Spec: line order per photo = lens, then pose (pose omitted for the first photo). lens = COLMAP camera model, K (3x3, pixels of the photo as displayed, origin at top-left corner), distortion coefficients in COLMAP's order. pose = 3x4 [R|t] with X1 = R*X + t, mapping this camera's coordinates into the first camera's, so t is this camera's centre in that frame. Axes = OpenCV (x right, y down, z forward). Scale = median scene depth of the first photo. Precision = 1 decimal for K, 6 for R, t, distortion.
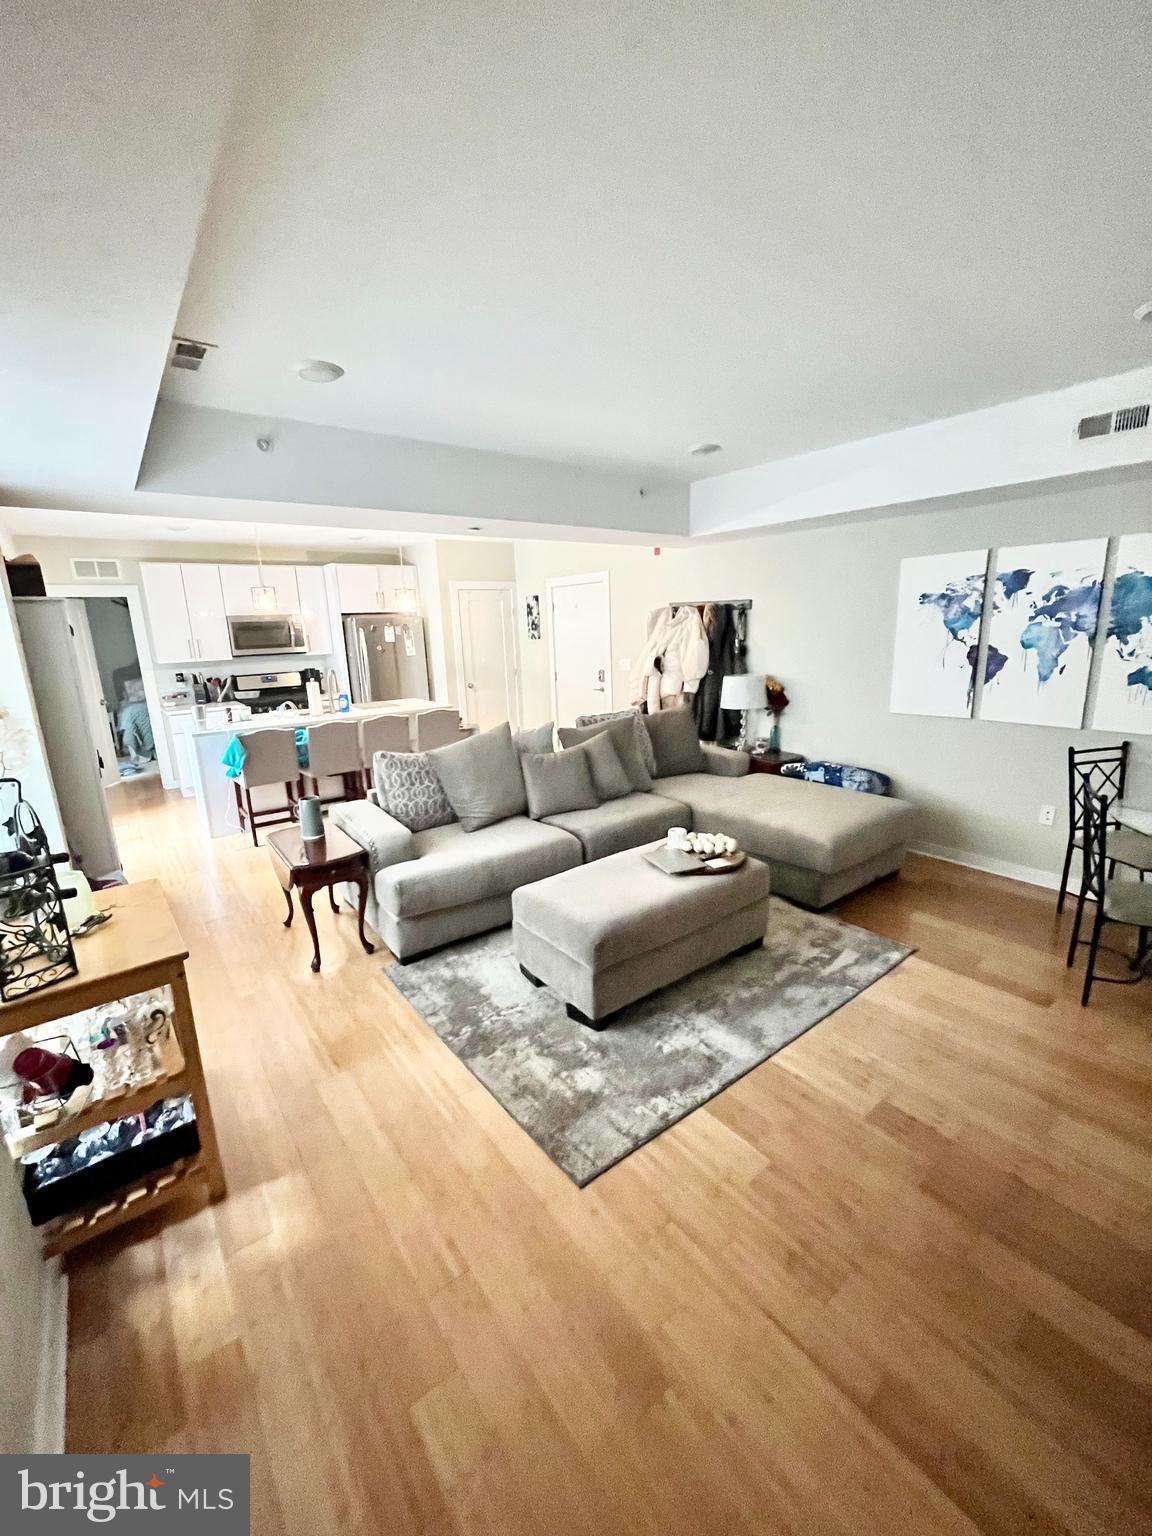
lens RADIAL K [[622.4, 0, 577.1], [0, 622.4, 767.4], [0, 0, 1]] dist [-0.003229, -0.000013]
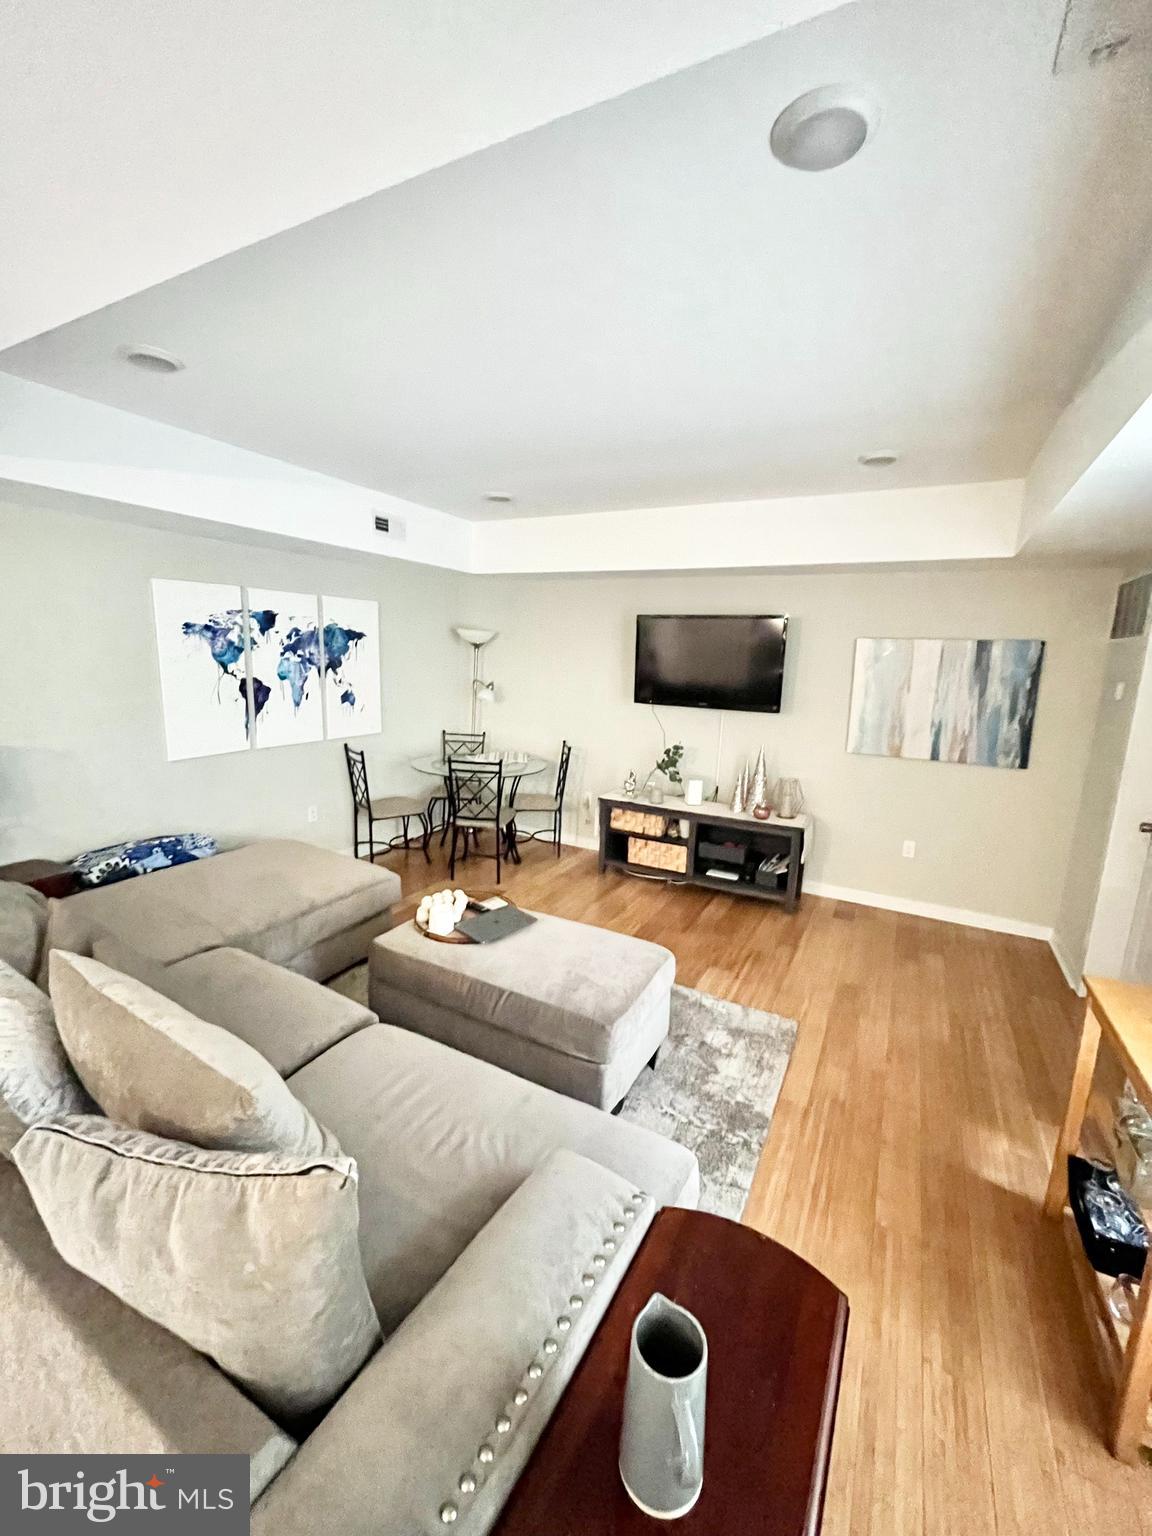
lens RADIAL K [[622.4, 0, 577.1], [0, 622.4, 767.4], [0, 0, 1]] dist [-0.003229, -0.000013]
pose [[-0.407976, -0.150237, 0.900547, -0.555835], [0.184814, 0.952358, 0.242607, -0.216311], [-0.894091, 0.265412, -0.360773, 0.973577]]
